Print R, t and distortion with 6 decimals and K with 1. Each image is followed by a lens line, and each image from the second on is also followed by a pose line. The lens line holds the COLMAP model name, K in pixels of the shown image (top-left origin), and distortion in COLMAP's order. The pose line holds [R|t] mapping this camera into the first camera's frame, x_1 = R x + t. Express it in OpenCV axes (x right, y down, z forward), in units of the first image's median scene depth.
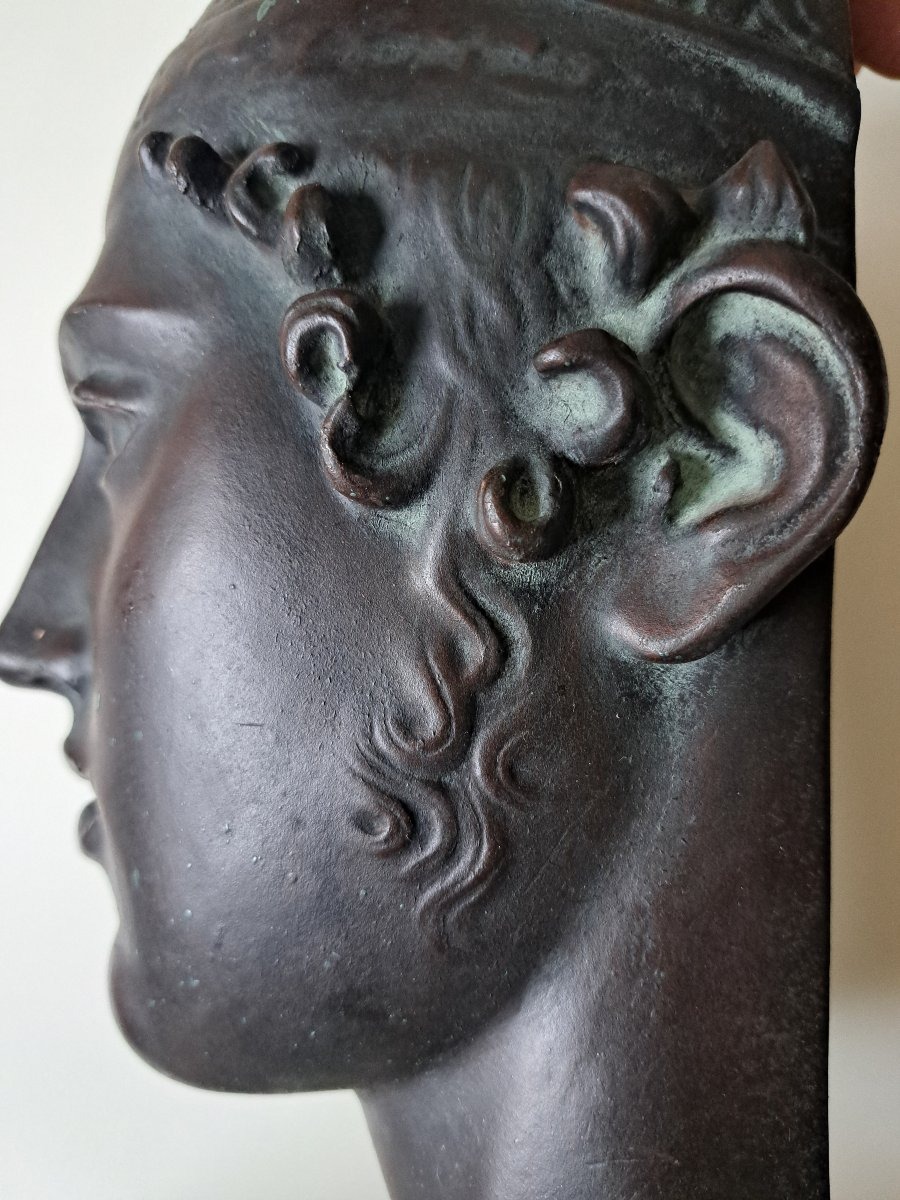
lens RADIAL K [[907.4, 0, 450.0], [0, 907.4, 600.0], [0, 0, 1]] dist [0.024364, -0.076485]
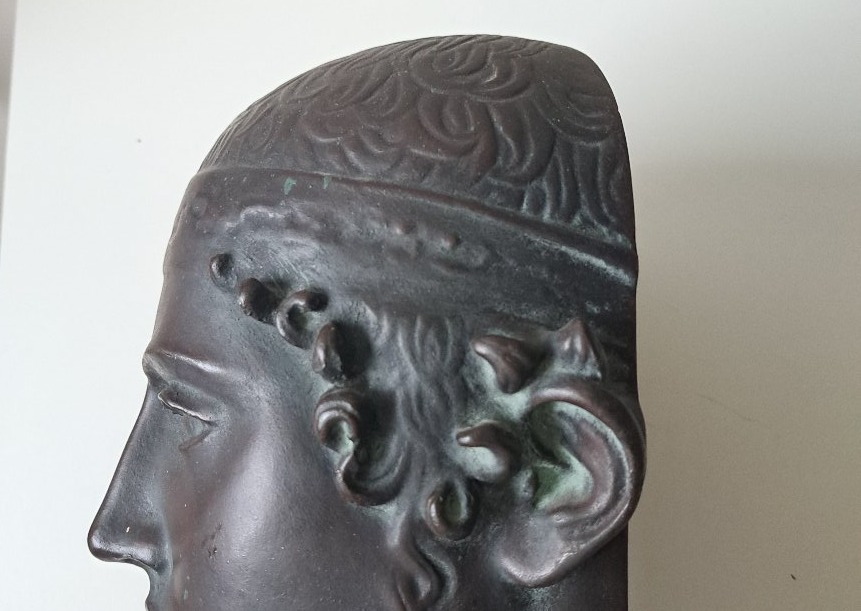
lens RADIAL K [[846.9, 0, 414.8], [0, 846.9, 304.4], [0, 0, 1]] dist [0.203458, -0.702078]
pose [[0.997800, -0.018739, 0.063587, -0.089435], [0.017355, 0.999602, 0.022252, -0.532471], [-0.063978, -0.021099, 0.997728, -0.655786]]
